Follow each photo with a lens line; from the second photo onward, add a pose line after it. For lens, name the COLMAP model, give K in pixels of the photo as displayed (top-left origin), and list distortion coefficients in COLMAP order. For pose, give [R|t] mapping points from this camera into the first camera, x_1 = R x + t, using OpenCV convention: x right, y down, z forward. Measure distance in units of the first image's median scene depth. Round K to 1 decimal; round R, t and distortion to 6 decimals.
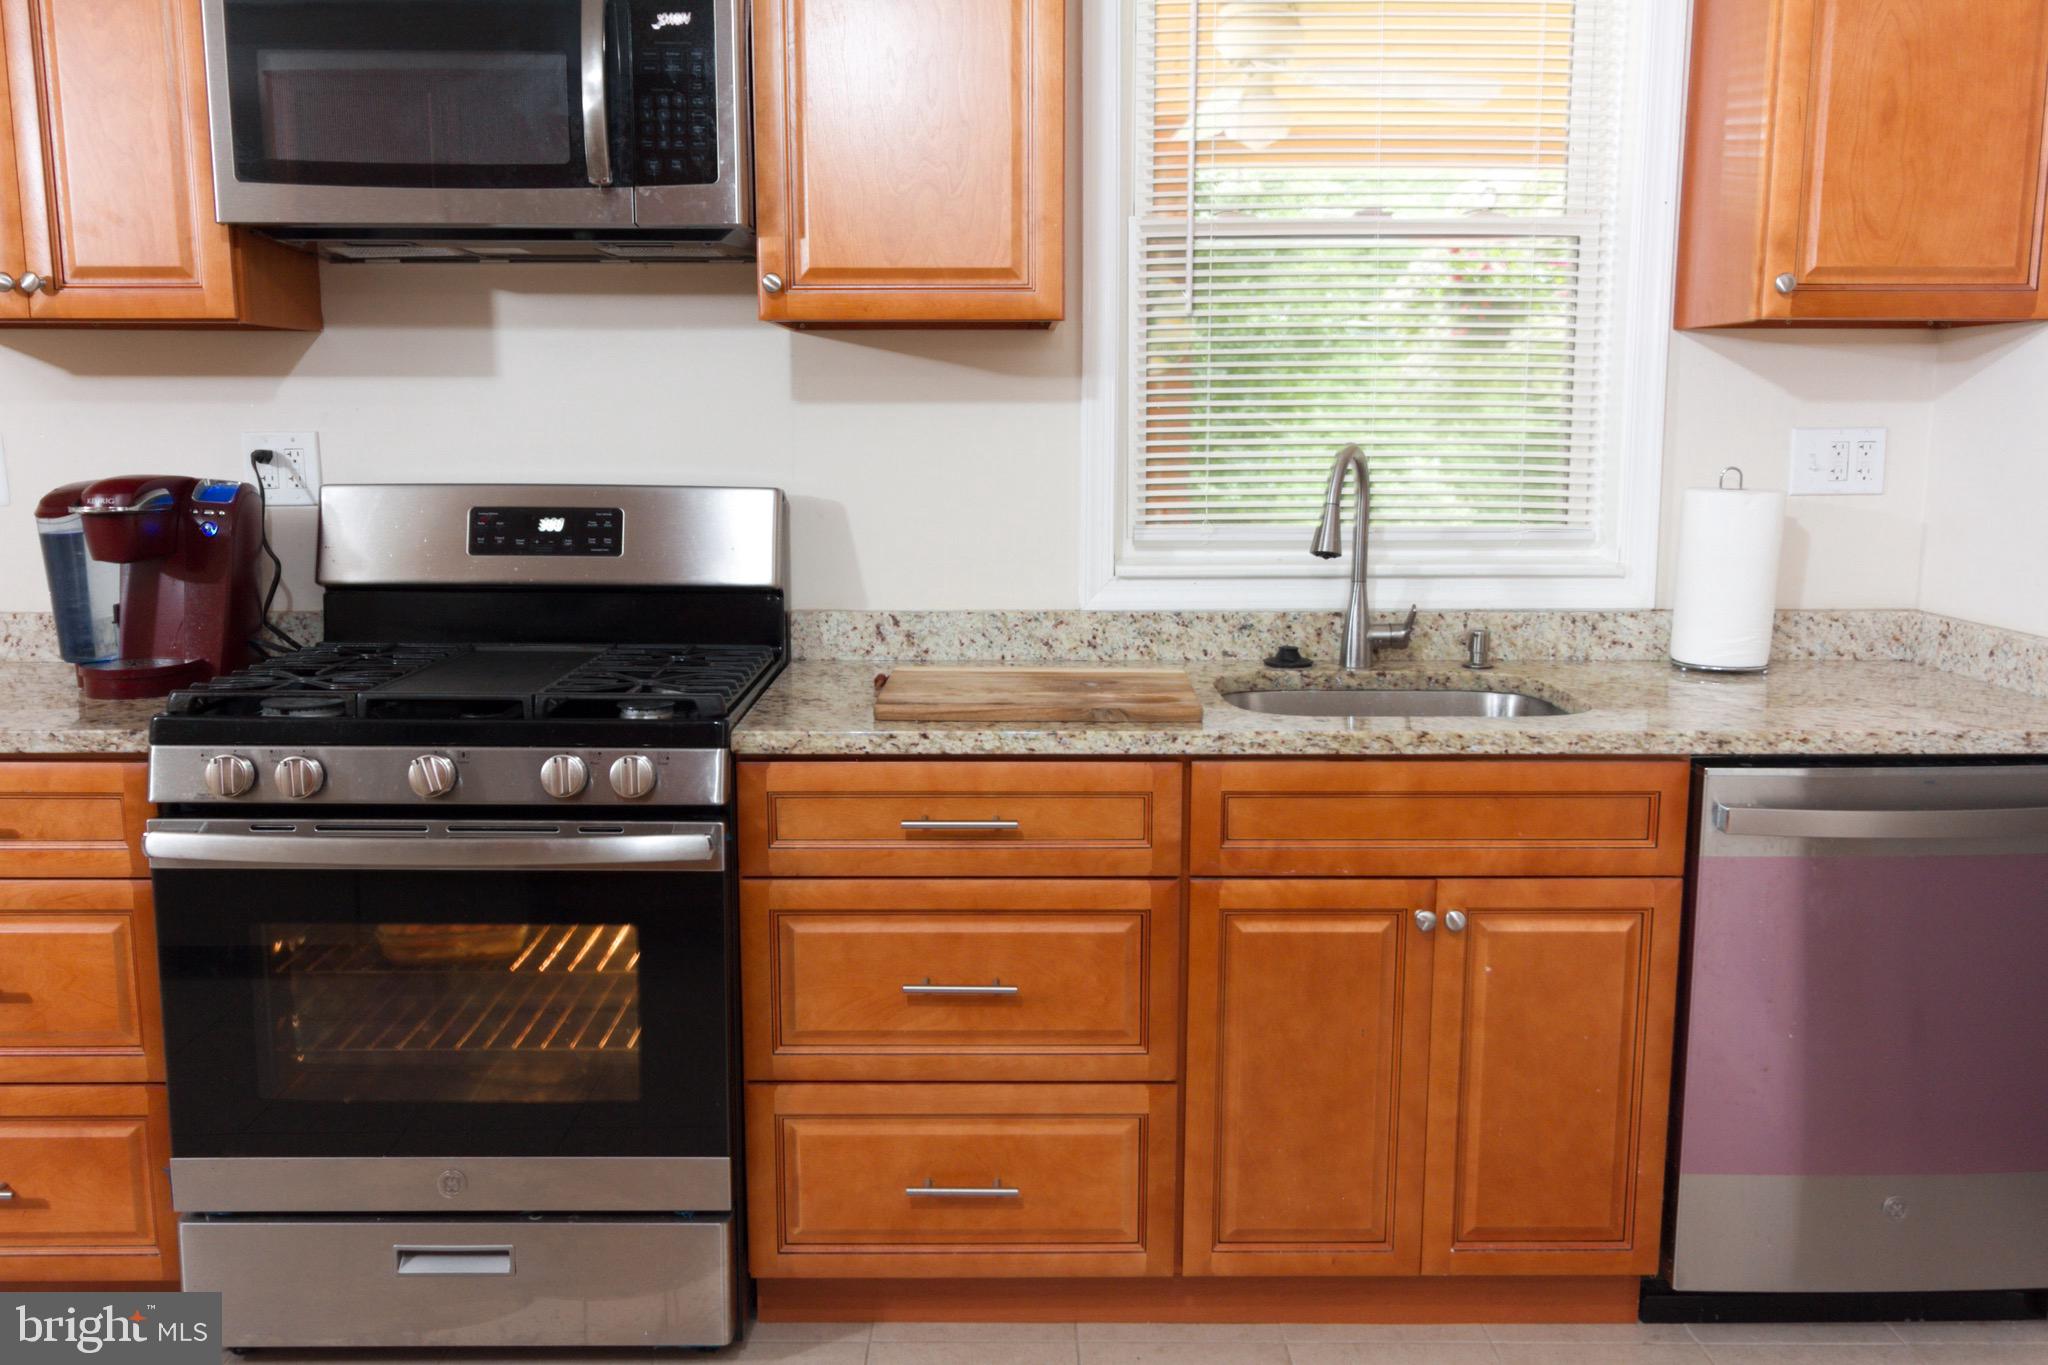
lens RADIAL K [[1639.4, 0, 1010.3], [0, 1639.4, 648.6], [0, 0, 1]] dist [-0.003024, 0.012585]
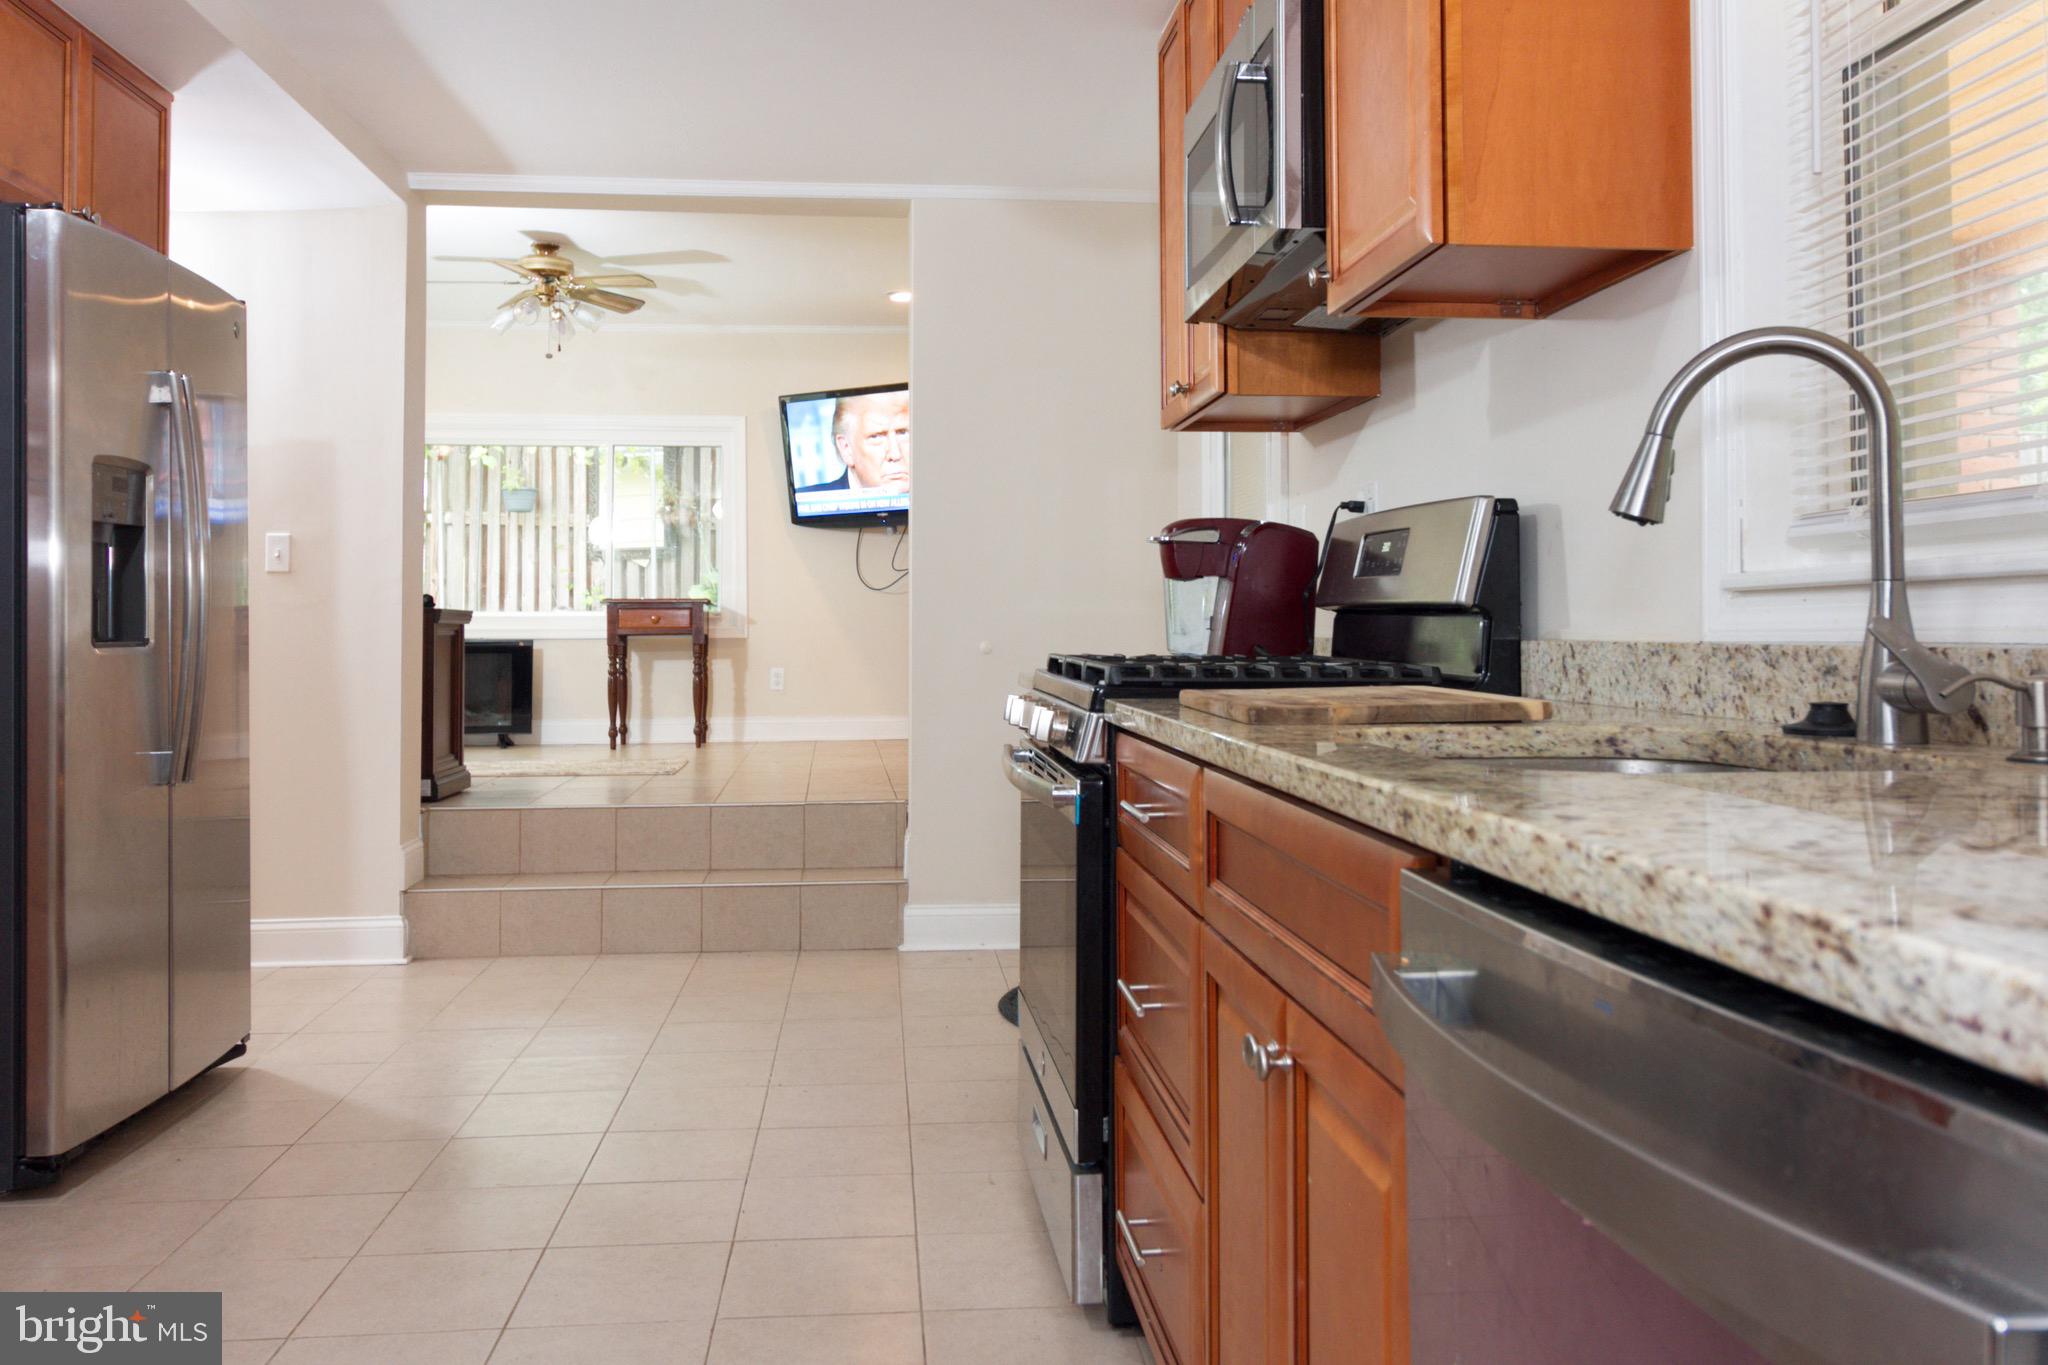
lens RADIAL K [[1639.4, 0, 1023.6], [0, 1639.4, 577.1], [0, 0, 1]] dist [-0.003024, 0.012585]
pose [[0.081295, -0.033259, -0.996135, 0.846551], [-0.145940, 0.988274, -0.044907, 0.026319], [0.985948, 0.149027, 0.075488, 0.809696]]
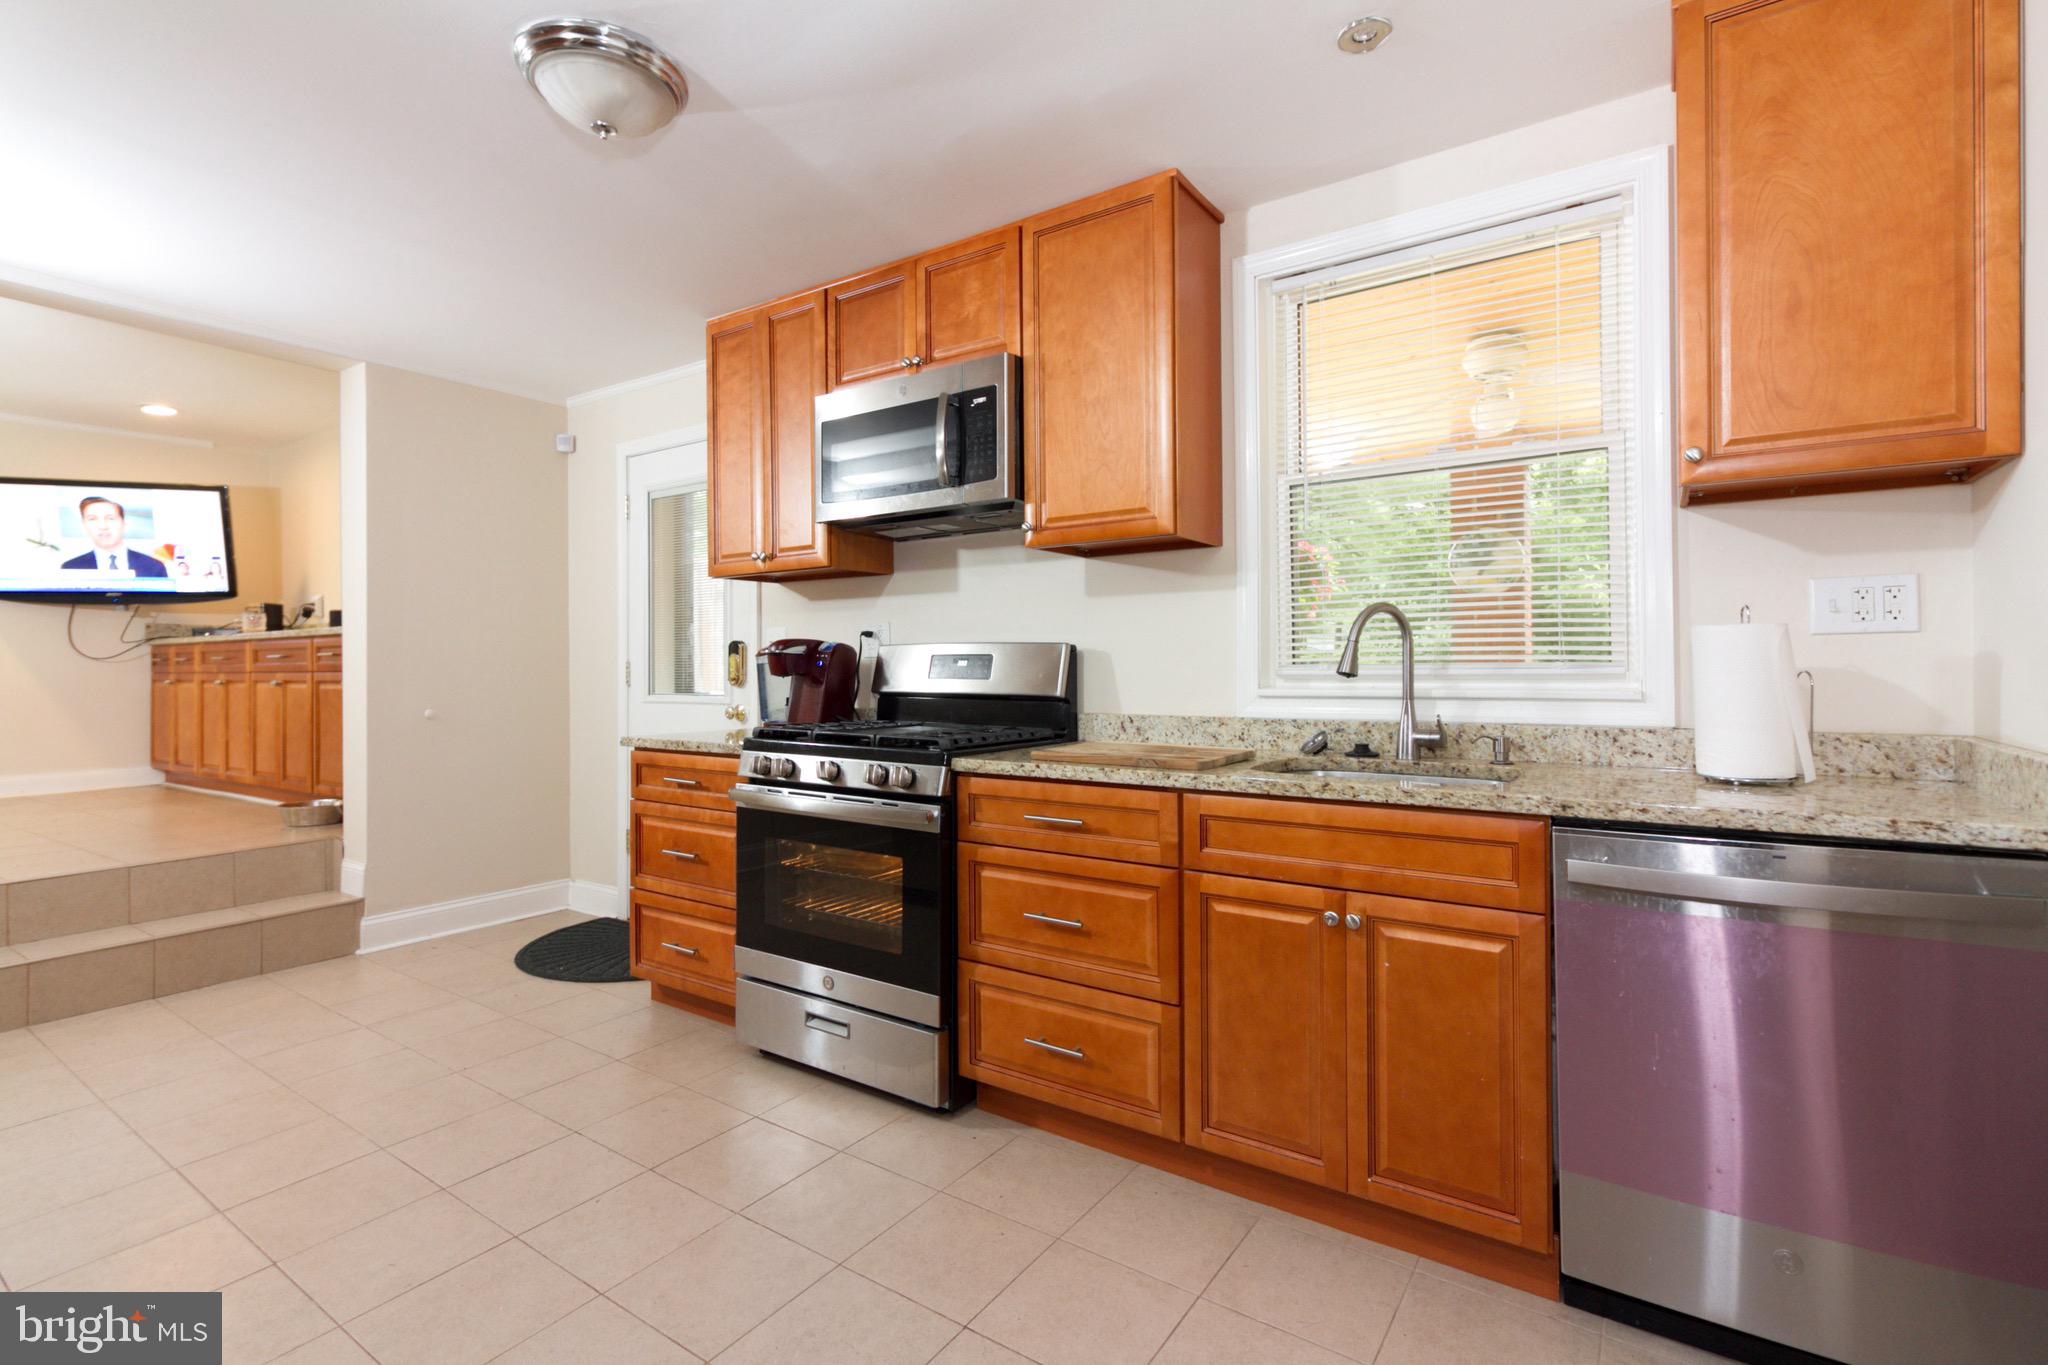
lens RADIAL K [[952.6, 0, 1014.2], [0, 952.6, 660.8], [0, 0, 1]] dist [0.003496, 0.000010]
pose [[0.815525, -0.009643, -0.578641, 0.490693], [-0.077321, 0.989081, -0.125458, 0.067859], [0.573533, 0.147055, 0.805875, 0.143053]]
